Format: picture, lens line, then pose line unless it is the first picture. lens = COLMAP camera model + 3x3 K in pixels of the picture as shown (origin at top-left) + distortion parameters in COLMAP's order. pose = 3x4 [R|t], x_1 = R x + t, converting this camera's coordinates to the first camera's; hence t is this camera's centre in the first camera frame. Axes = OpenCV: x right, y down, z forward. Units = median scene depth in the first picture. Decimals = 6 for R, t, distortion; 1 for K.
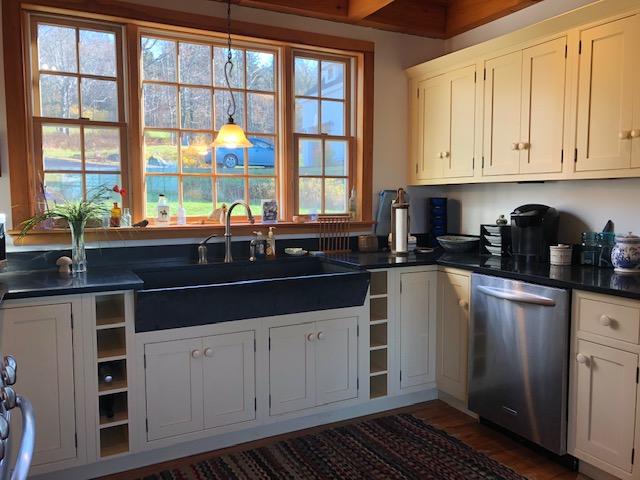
lens RADIAL K [[520.0, 0, 320.0], [0, 520.0, 240.0], [0, 0, 1]] dist [0.090521, -0.227753]
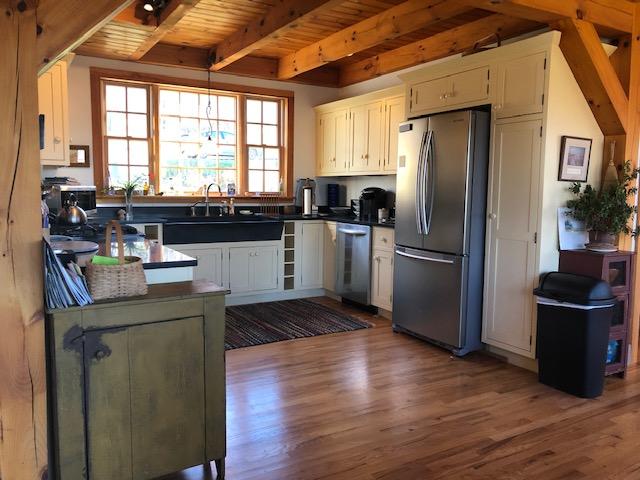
lens RADIAL K [[520.0, 0, 320.0], [0, 520.0, 240.0], [0, 0, 1]] dist [0.090521, -0.227753]
pose [[0.998389, 0.011978, 0.055466, 0.107828], [-0.012846, 0.999800, 0.015313, 0.086369], [-0.055272, -0.016001, 0.998343, -0.783188]]
